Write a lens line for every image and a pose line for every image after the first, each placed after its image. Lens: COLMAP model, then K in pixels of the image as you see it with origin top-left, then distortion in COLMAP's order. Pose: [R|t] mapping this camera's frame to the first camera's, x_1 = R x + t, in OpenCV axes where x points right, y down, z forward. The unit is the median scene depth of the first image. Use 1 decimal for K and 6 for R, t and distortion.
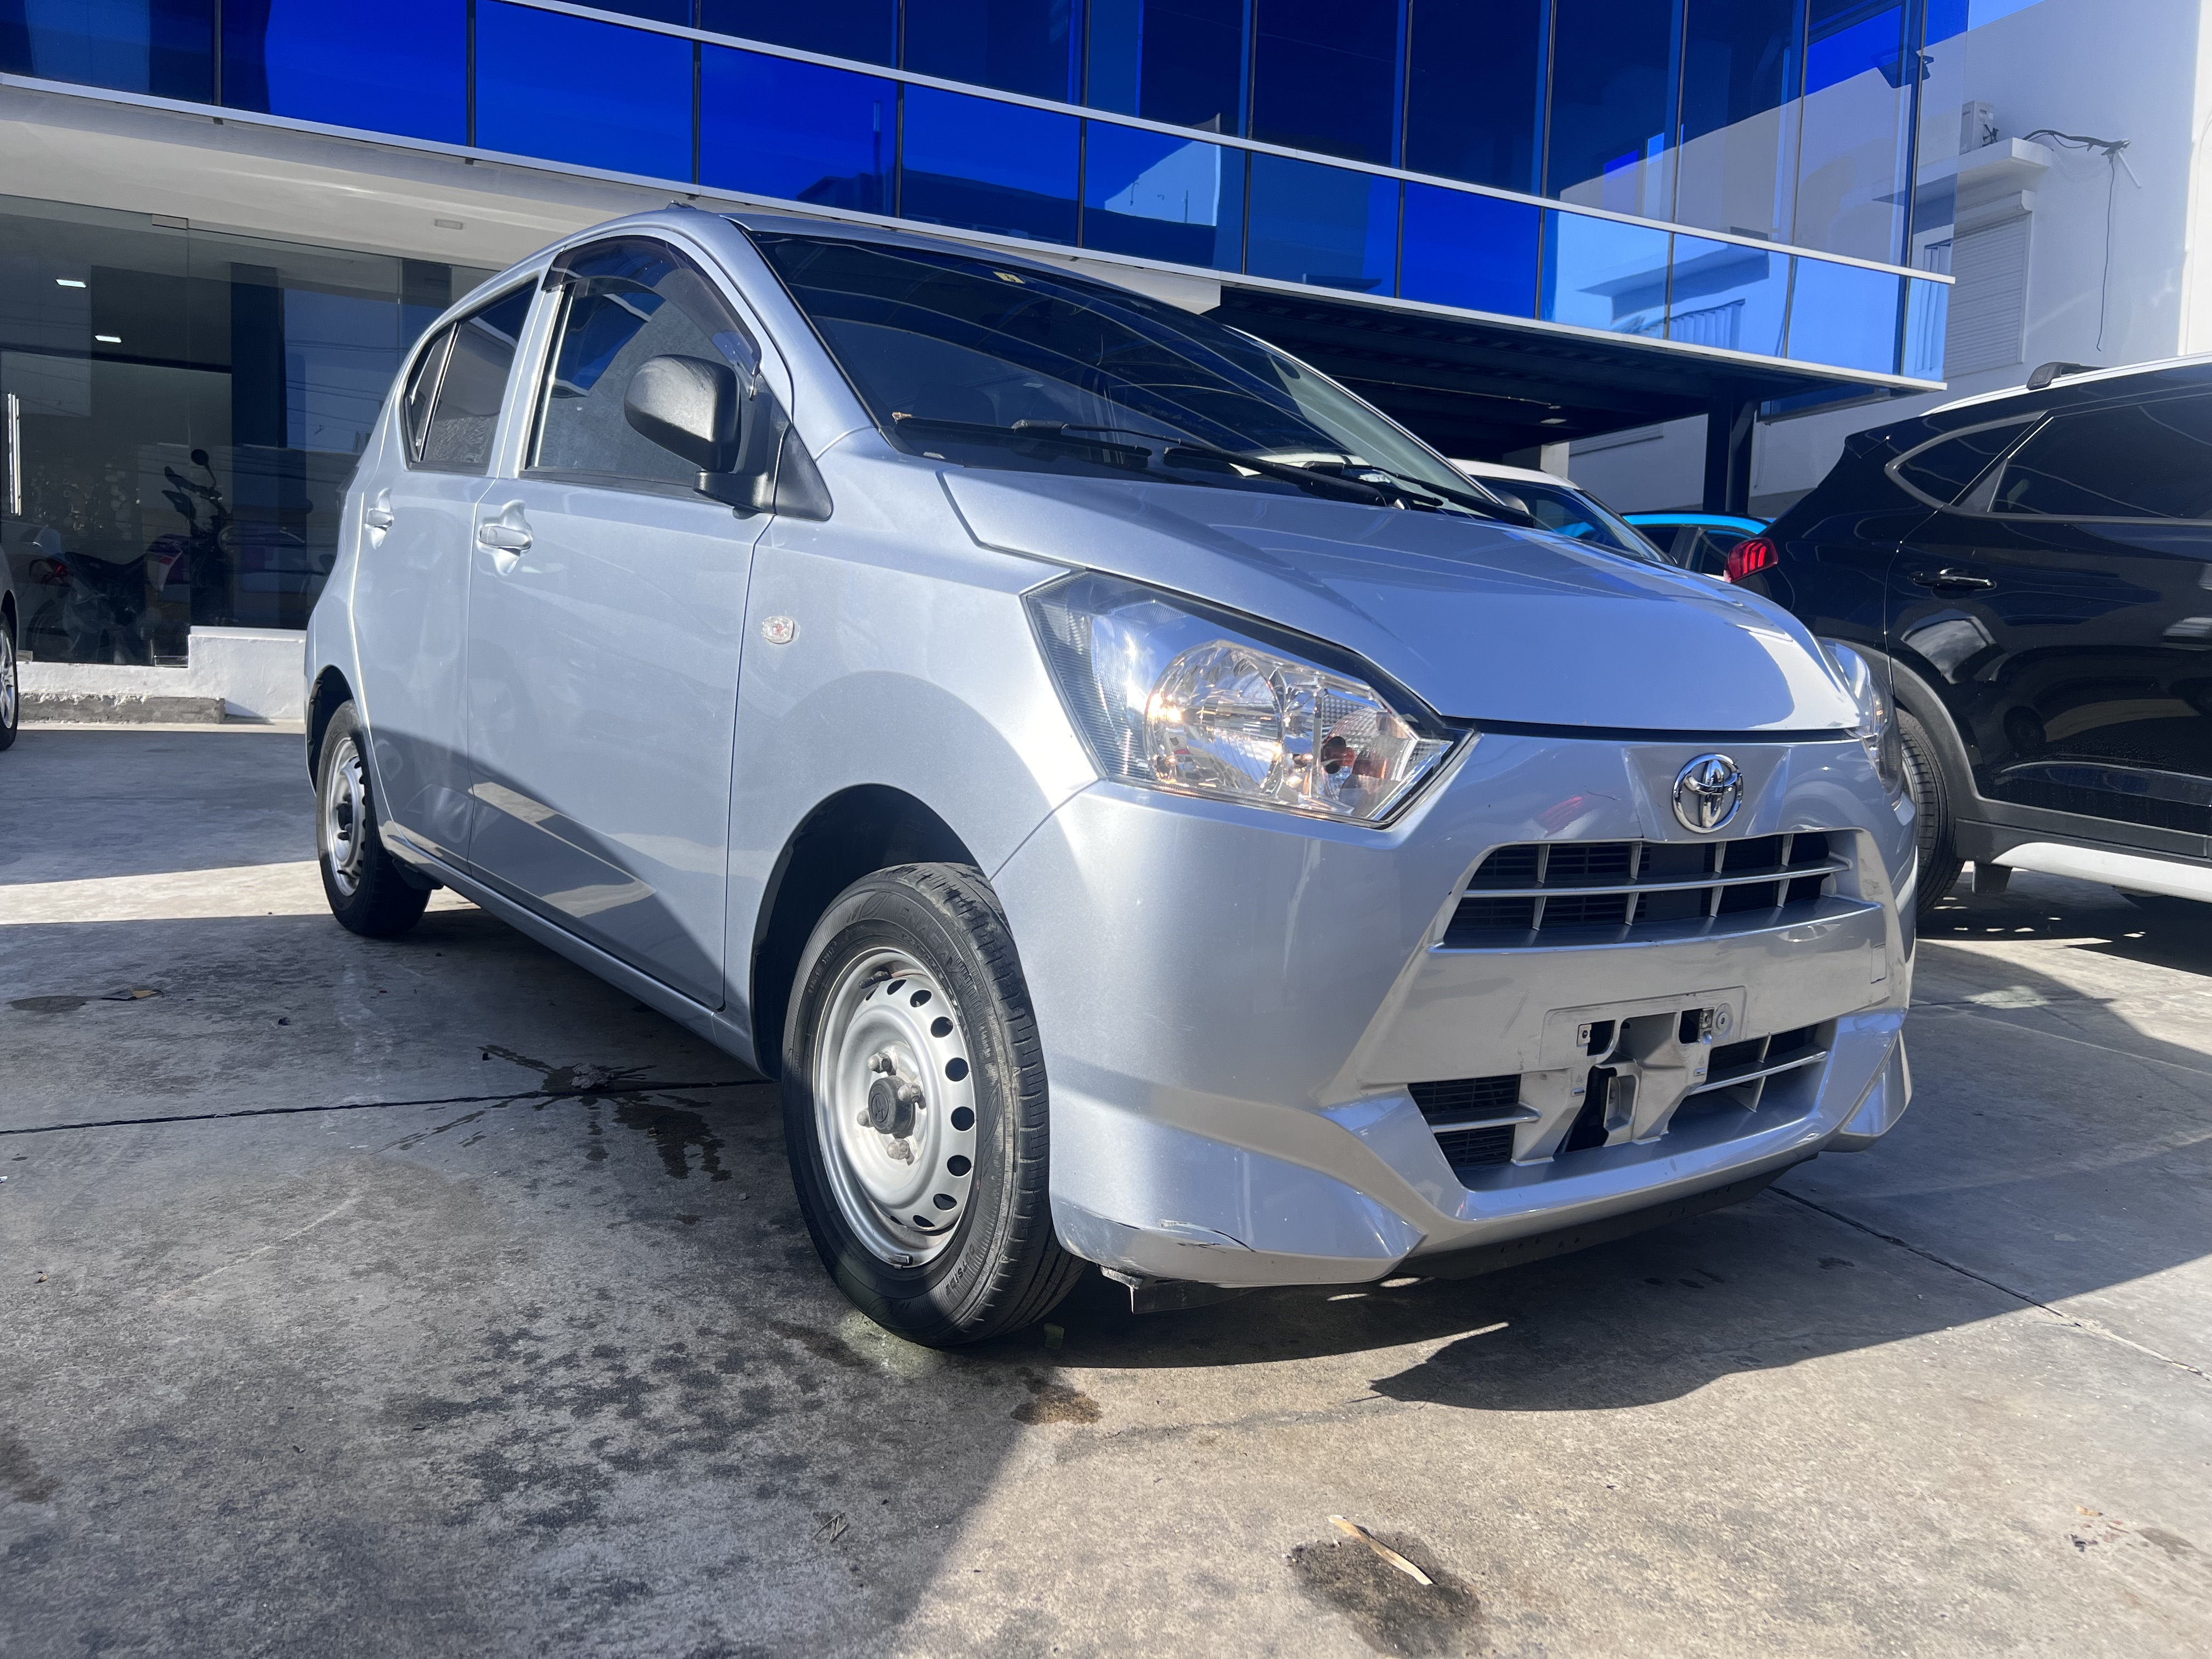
lens RADIAL K [[1682.6, 0, 1111.8], [0, 1682.6, 832.4], [0, 0, 1]] dist [0.015489, -0.001861]
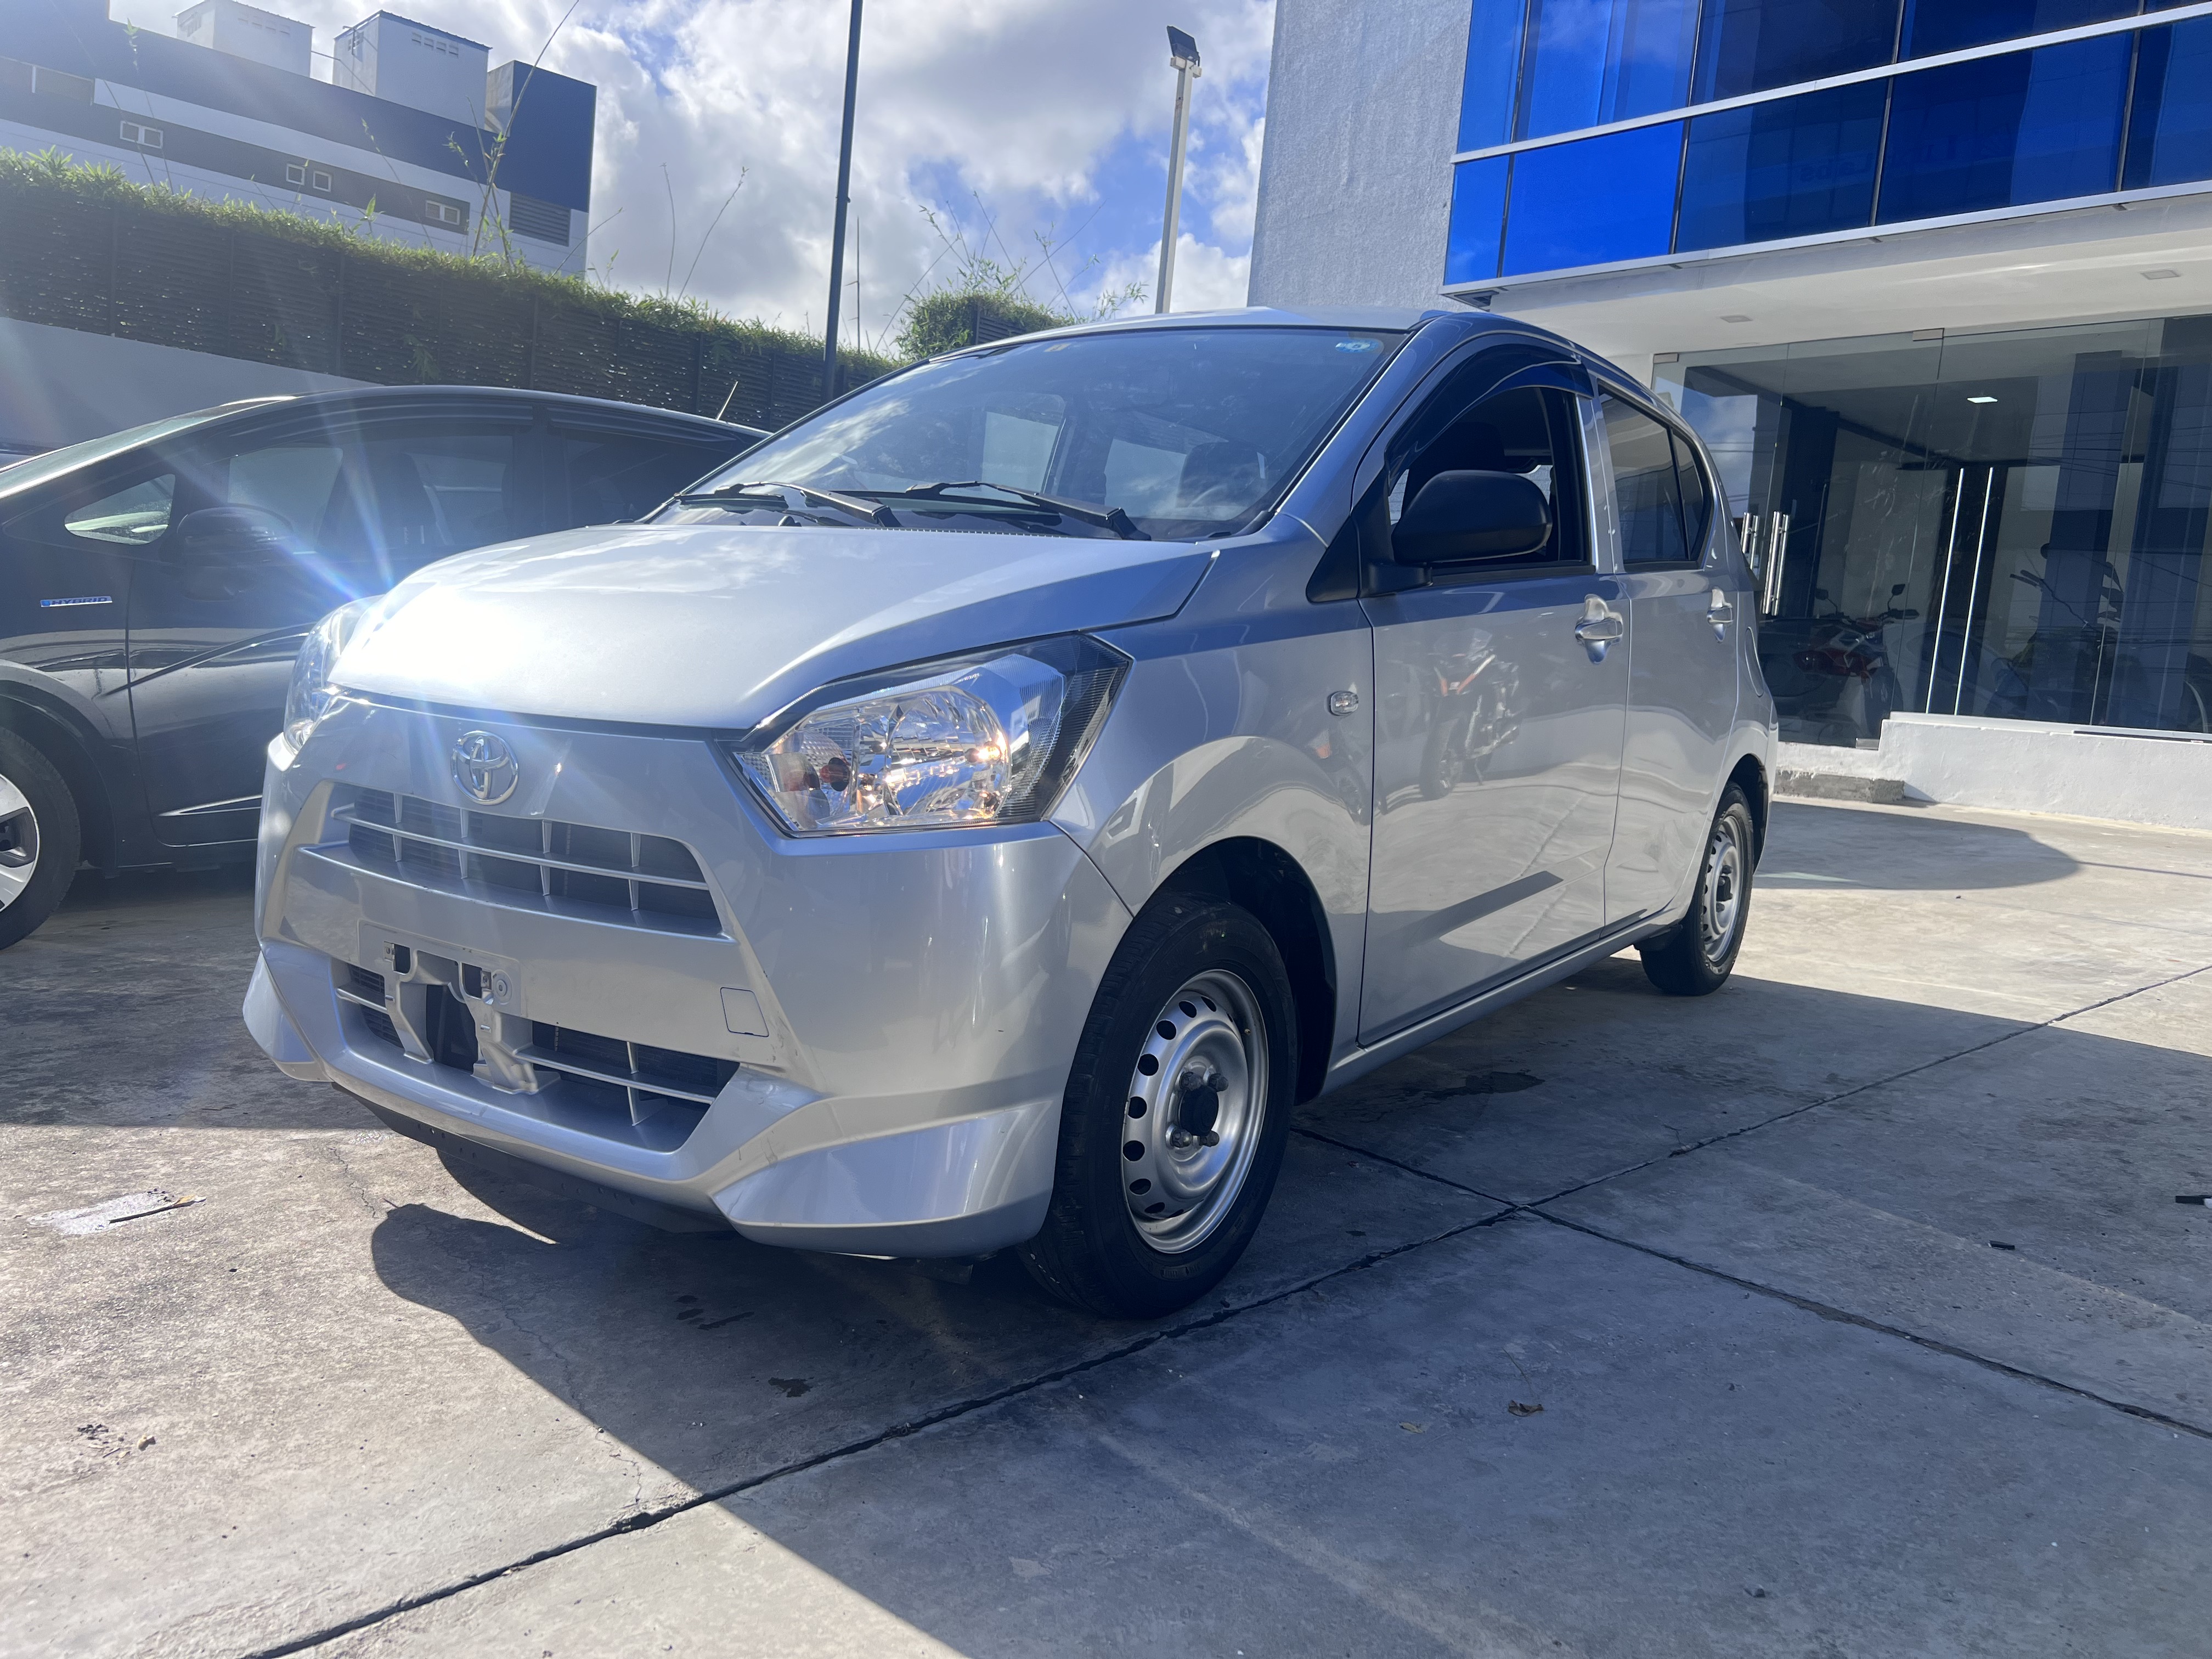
lens RADIAL K [[1682.6, 0, 1093.4], [0, 1682.6, 814.9], [0, 0, 1]] dist [0.015489, -0.001861]
pose [[0.307641, 0.072944, -0.948702, 1.396863], [-0.145685, 0.988912, 0.028793, -0.074570], [0.940283, 0.129354, 0.314857, 0.955776]]
